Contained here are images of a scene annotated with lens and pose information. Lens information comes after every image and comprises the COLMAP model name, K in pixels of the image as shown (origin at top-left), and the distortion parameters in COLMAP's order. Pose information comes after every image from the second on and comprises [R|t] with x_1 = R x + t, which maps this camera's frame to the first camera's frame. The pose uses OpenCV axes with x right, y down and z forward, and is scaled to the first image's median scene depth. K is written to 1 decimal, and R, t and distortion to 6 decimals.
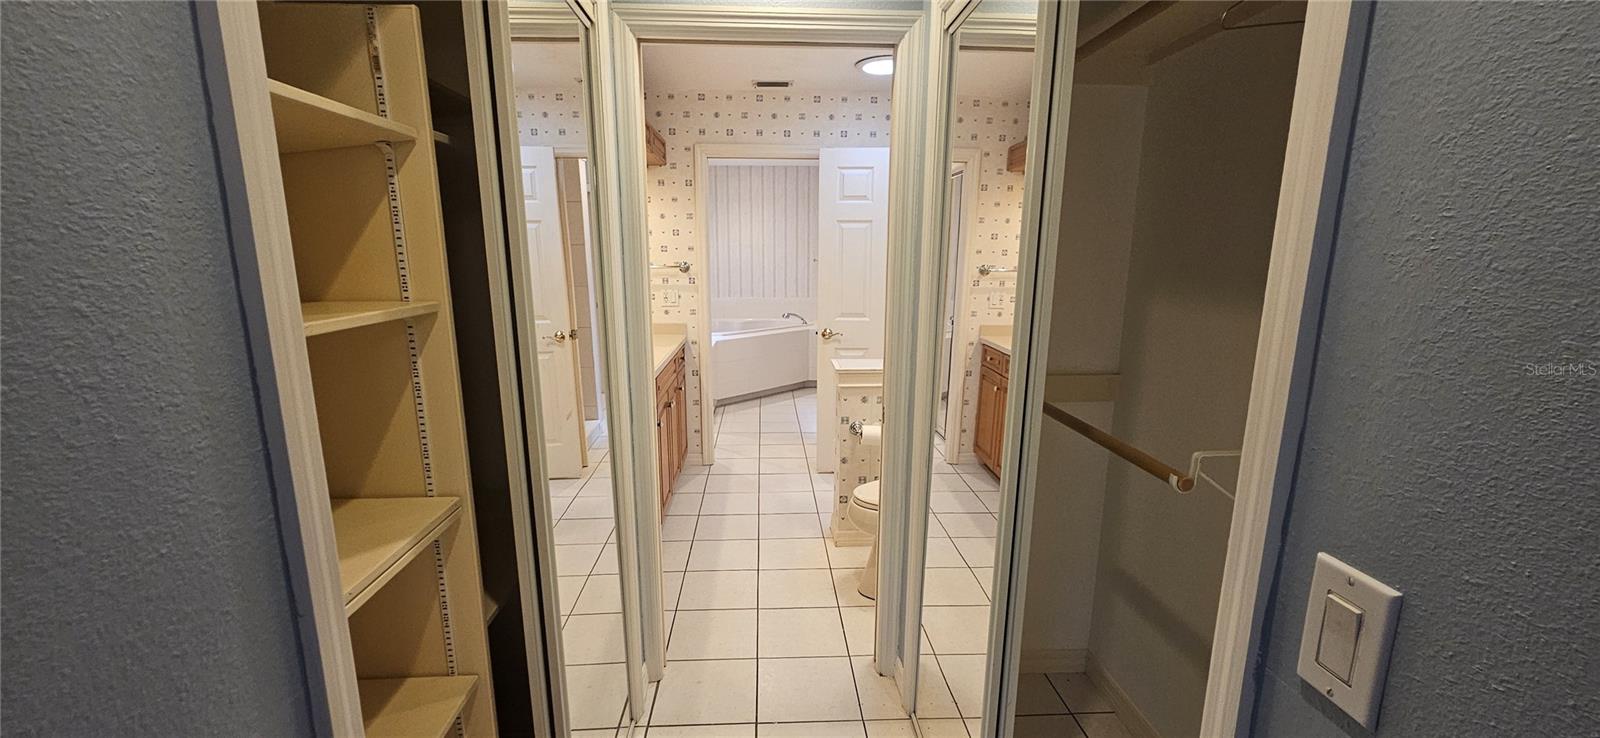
lens RADIAL K [[659.9, 0, 798.5], [0, 659.9, 388.3], [0, 0, 1]] dist [-0.003625, -0.000152]
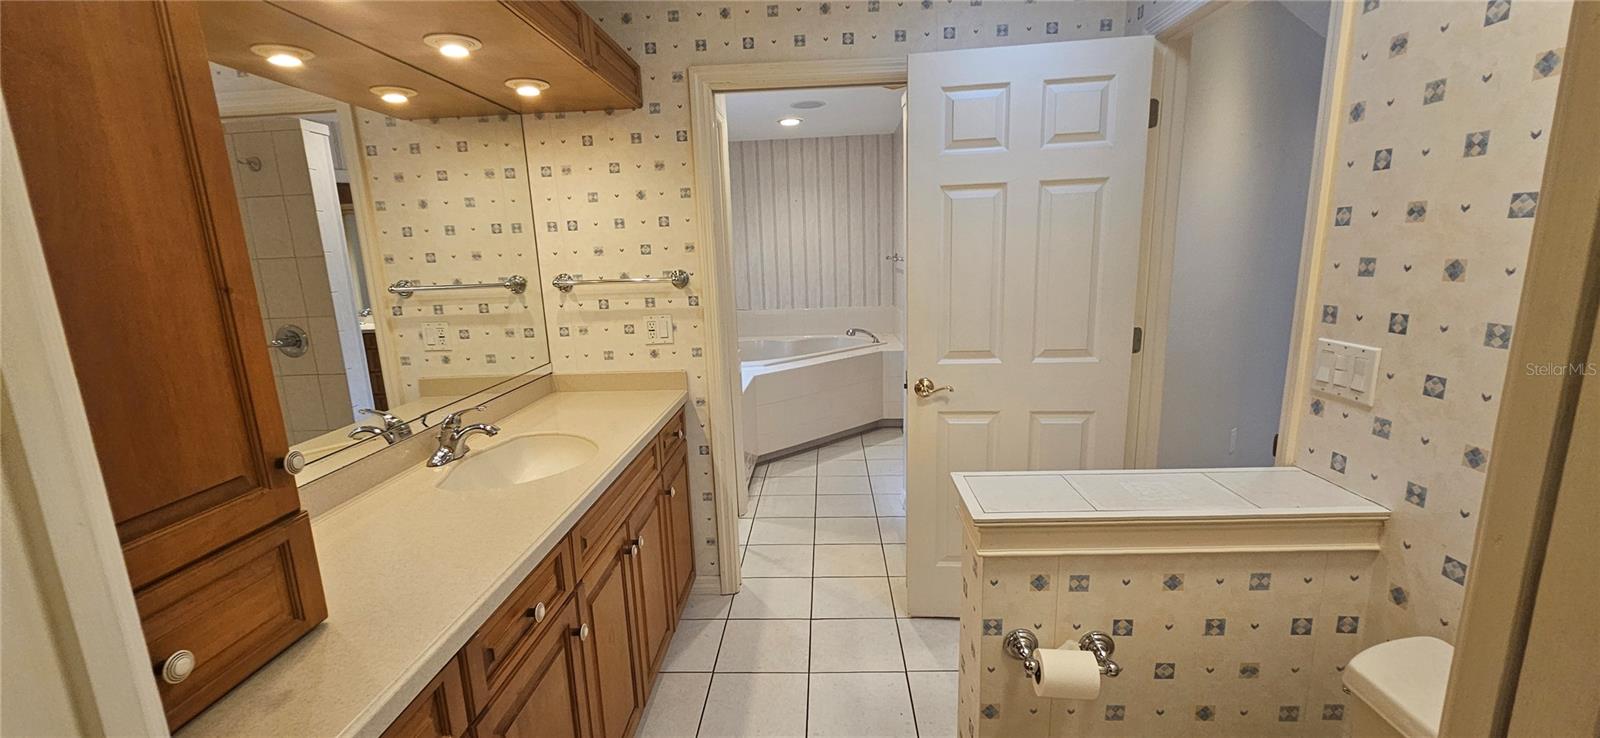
lens RADIAL K [[651.1, 0, 794.1], [0, 651.1, 386.3], [0, 0, 1]] dist [-0.000879, 0.000013]
pose [[0.994157, -0.016313, -0.106702, -0.008117], [0.016362, 0.999866, -0.000410, -0.082810], [0.106694, -0.001338, 0.994291, 0.416045]]
